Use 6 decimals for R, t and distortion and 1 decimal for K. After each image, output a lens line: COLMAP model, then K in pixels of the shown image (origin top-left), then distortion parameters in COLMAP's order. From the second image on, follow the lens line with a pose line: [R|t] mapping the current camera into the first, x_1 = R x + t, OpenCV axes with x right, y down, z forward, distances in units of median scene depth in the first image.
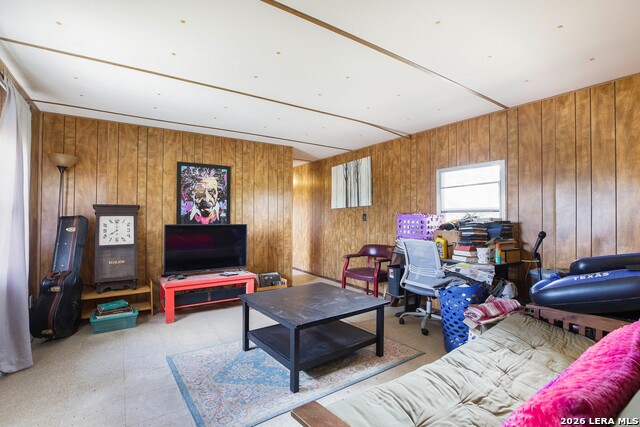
lens RADIAL K [[300.4, 0, 319.3], [0, 300.4, 212.5], [0, 0, 1]] dist [-0.044287, 0.012640]
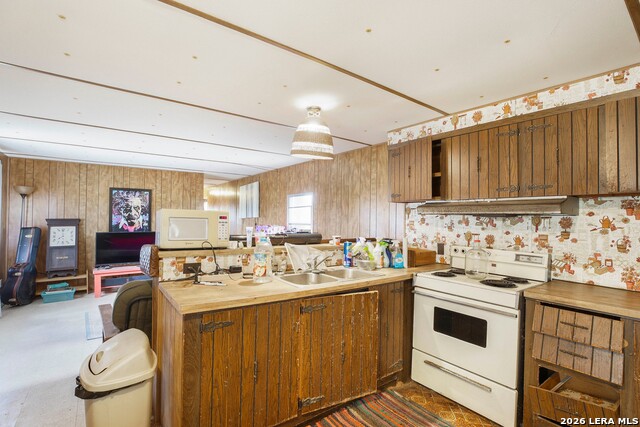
lens RADIAL K [[300.4, 0, 319.3], [0, 300.4, 212.5], [0, 0, 1]] dist [-0.044287, 0.012640]
pose [[0.998467, 0.004673, 0.055154, 0.498075], [-0.004635, 0.999989, -0.000835, -0.060807], [-0.055157, 0.000578, 0.998478, -0.515502]]
